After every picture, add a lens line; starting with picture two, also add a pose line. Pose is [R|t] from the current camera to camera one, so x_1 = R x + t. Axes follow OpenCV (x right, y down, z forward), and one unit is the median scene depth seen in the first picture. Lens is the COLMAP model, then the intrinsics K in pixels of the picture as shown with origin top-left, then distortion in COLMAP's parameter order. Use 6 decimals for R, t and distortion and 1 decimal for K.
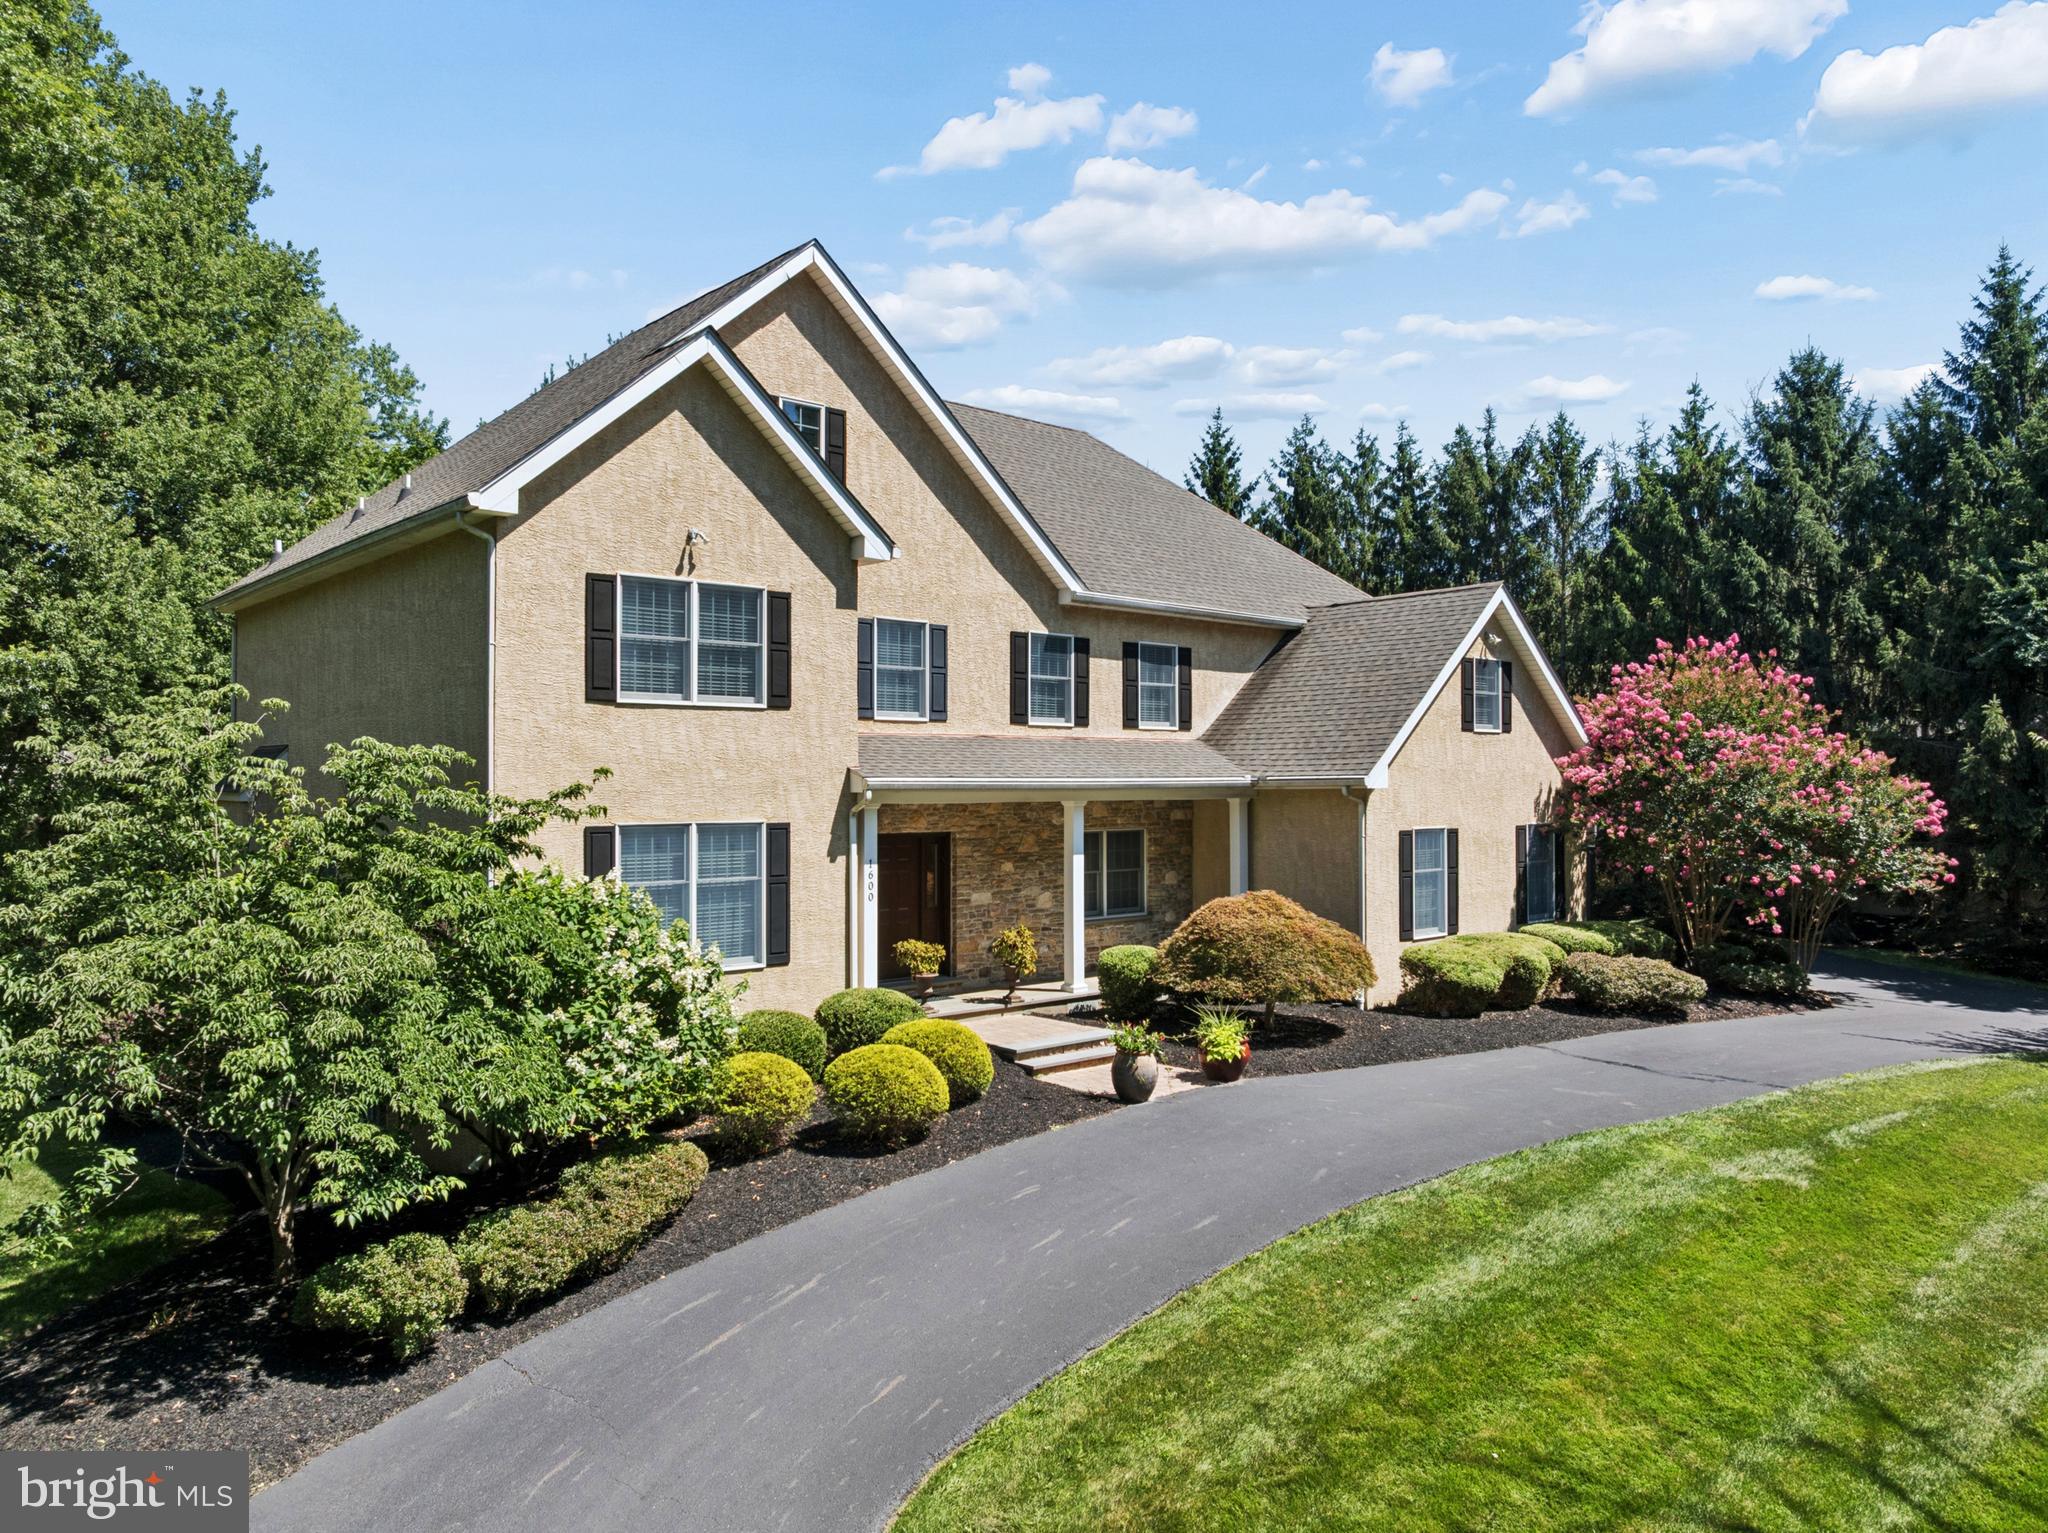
lens RADIAL K [[1421.0, 0, 1019.1], [0, 1421.0, 774.2], [0, 0, 1]] dist [-0.034220, 0.005424]
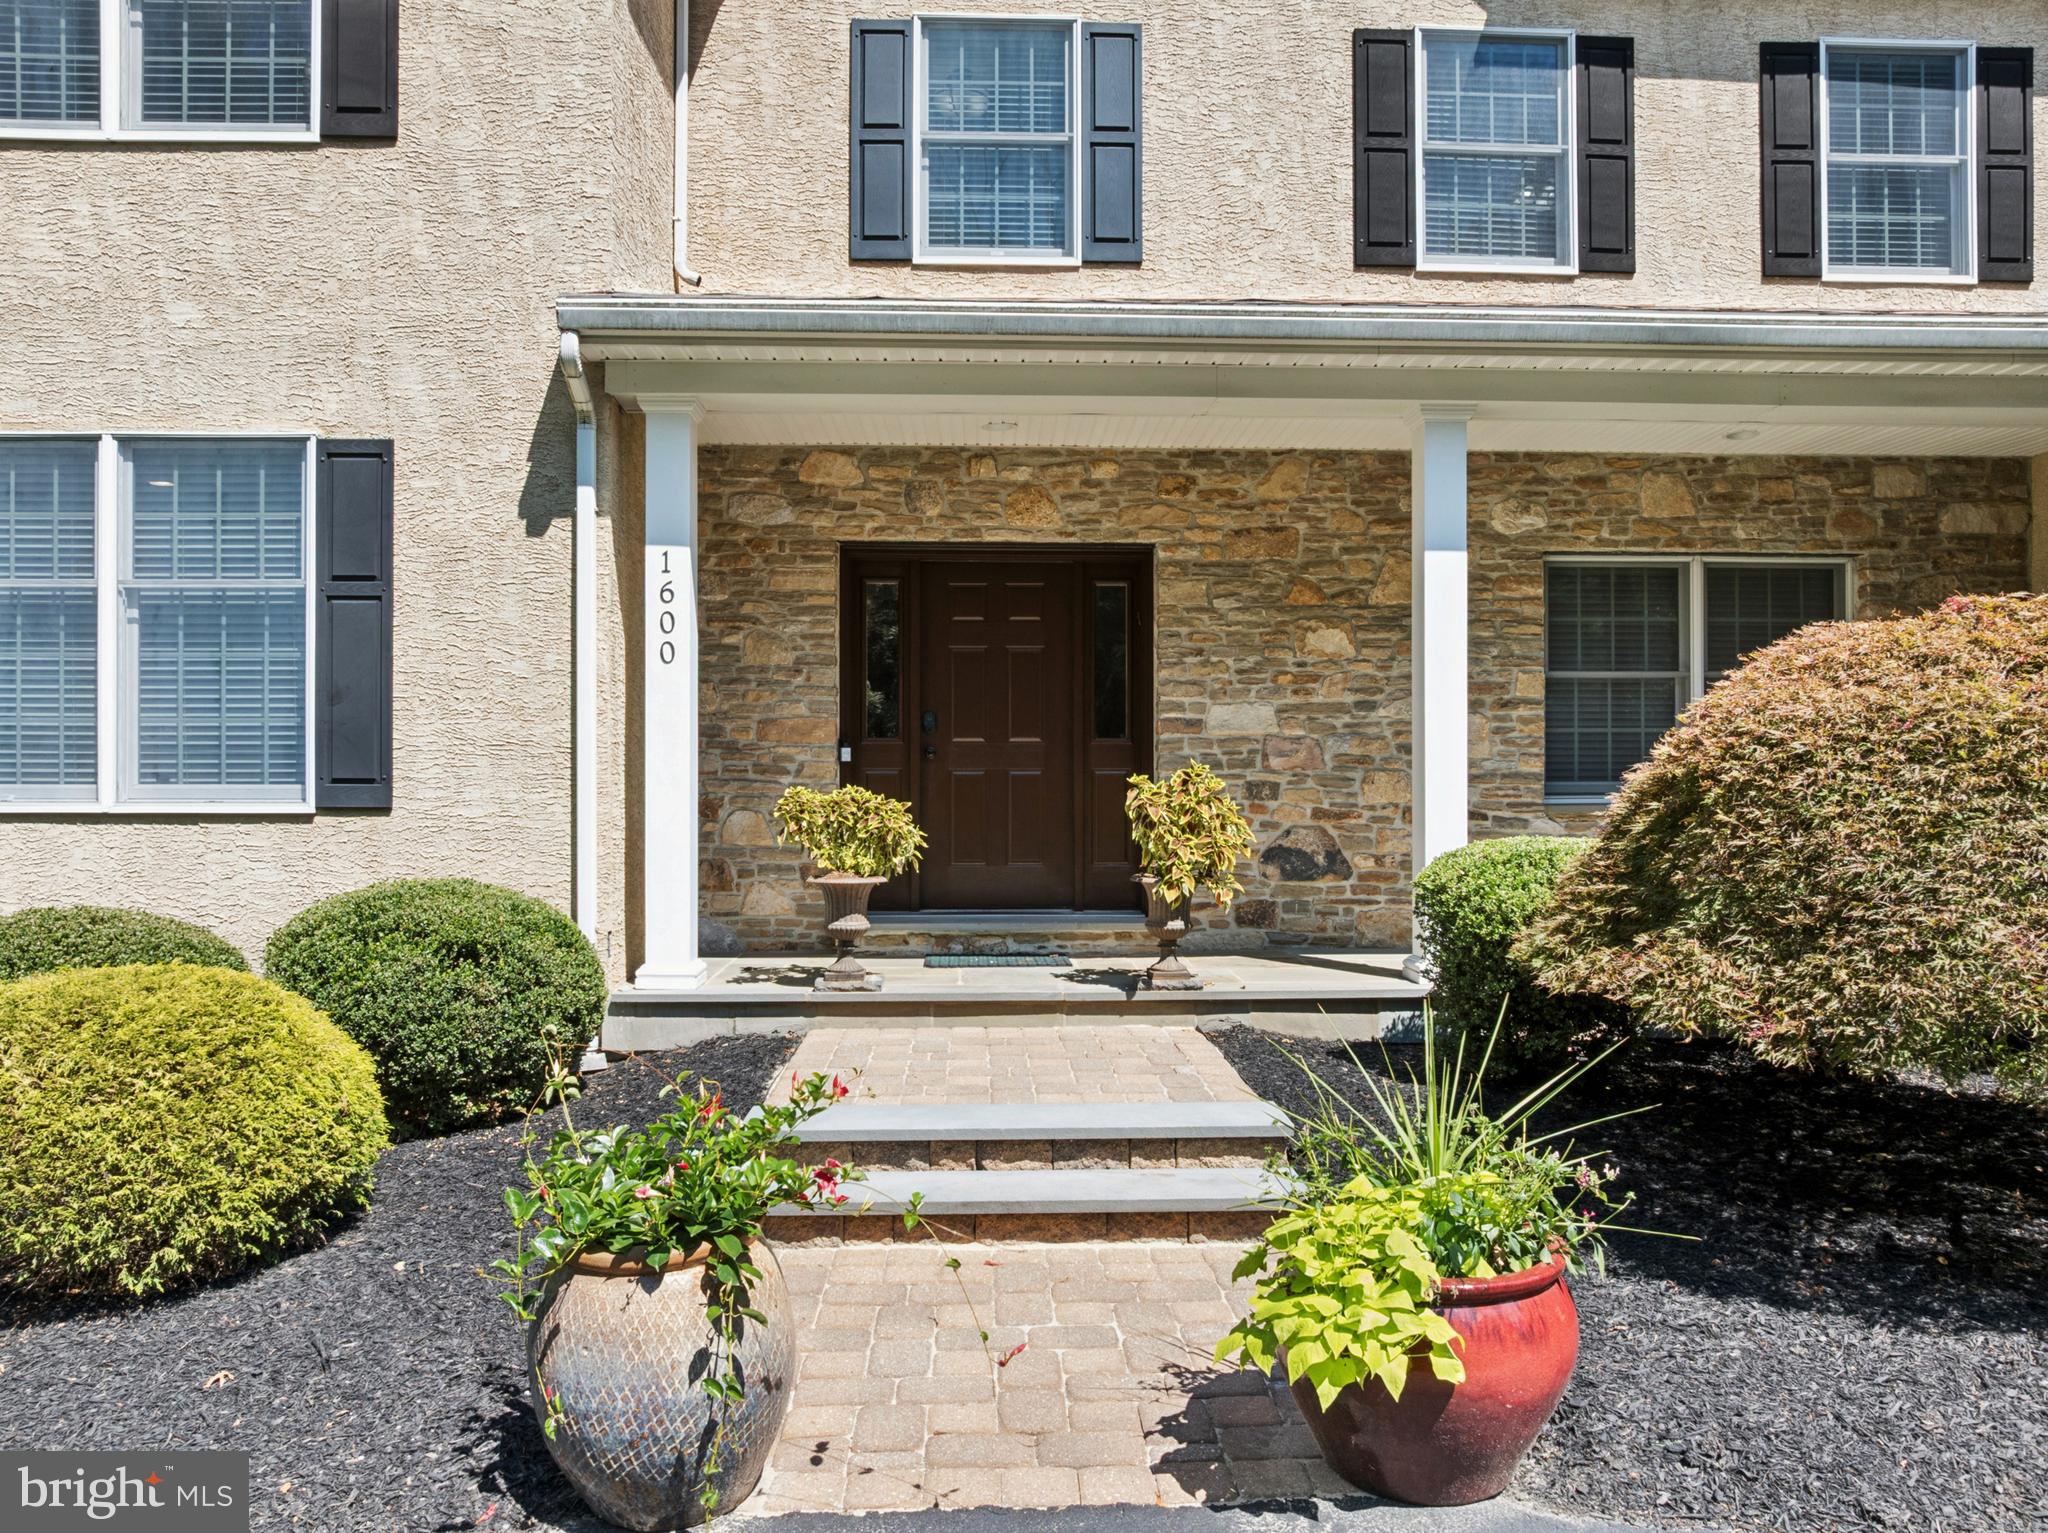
lens RADIAL K [[1421.0, 0, 1035.7], [0, 1421.0, 782.2], [0, 0, 1]] dist [-0.034220, 0.005424]
pose [[0.773872, 0.000793, -0.633341, 0.185086], [0.004888, 0.999962, 0.007224, 0.108973], [0.633323, -0.008686, 0.773839, 0.718477]]
